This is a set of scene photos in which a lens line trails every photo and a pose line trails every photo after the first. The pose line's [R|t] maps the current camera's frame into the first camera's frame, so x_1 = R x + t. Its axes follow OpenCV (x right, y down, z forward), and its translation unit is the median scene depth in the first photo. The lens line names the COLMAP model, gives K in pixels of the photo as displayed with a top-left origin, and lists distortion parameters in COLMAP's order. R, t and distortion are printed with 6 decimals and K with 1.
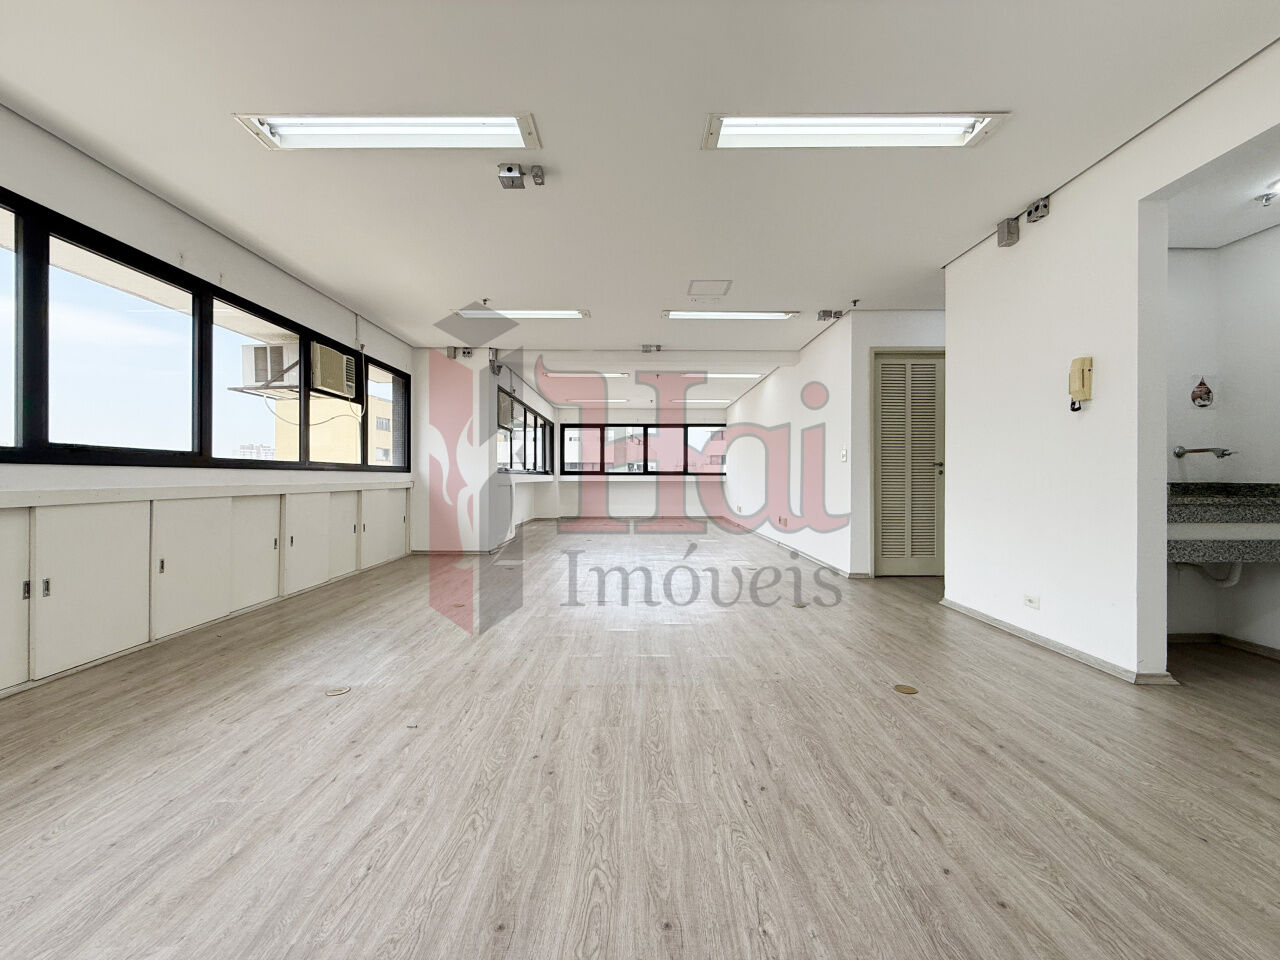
lens RADIAL K [[514.8, 0, 659.6], [0, 514.8, 479.1], [0, 0, 1]] dist [0.001219, 0.000293]
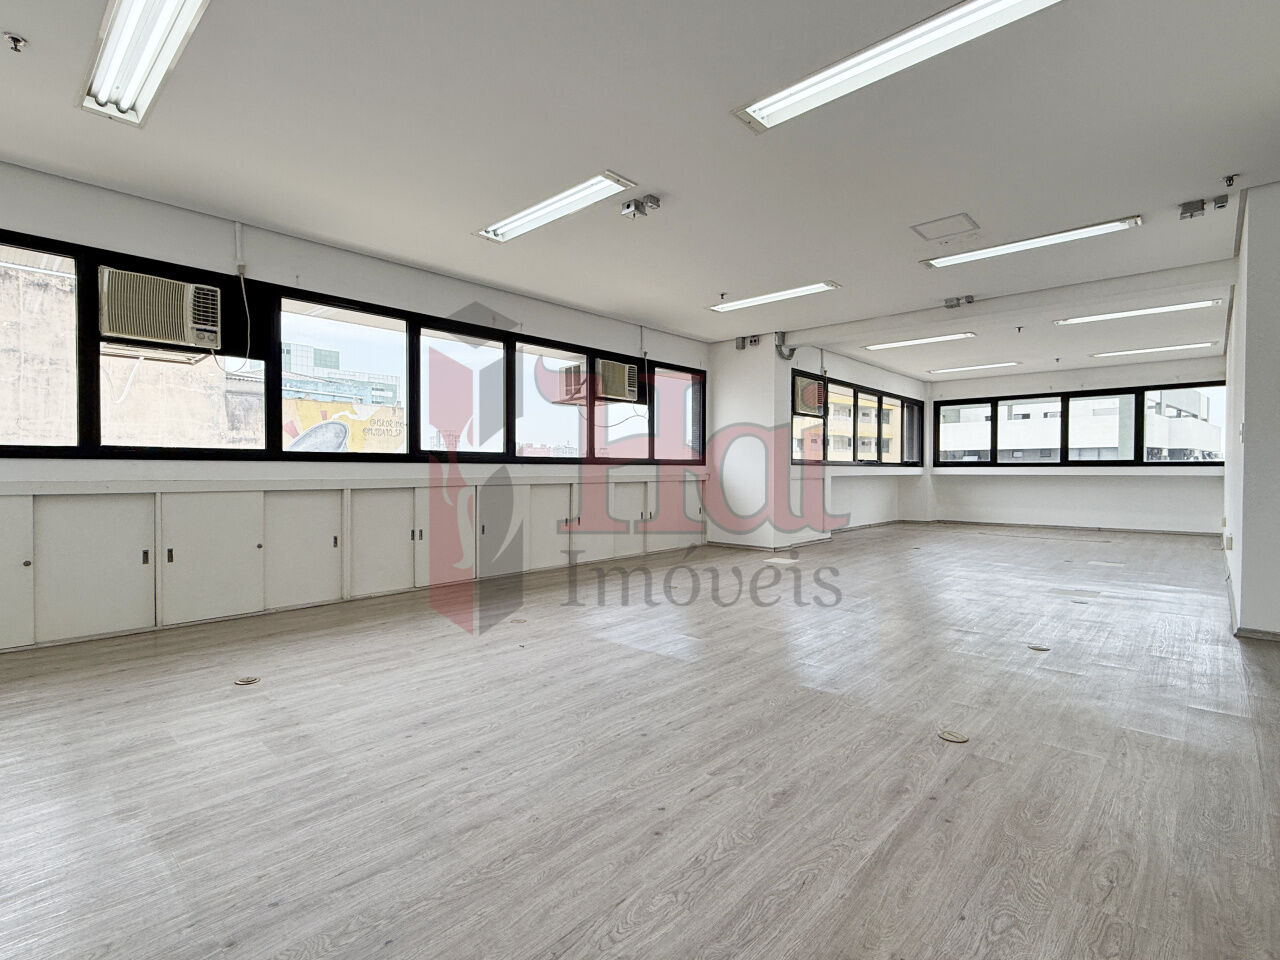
lens RADIAL K [[637.7, 0, 649.8], [0, 637.7, 480.2], [0, 0, 1]] dist [0.002784, 0.000119]
pose [[0.732778, 0.009575, -0.680400, 0.549937], [-0.001077, 0.999916, 0.012912, 0.000830], [0.680467, -0.008729, 0.732727, -0.023675]]
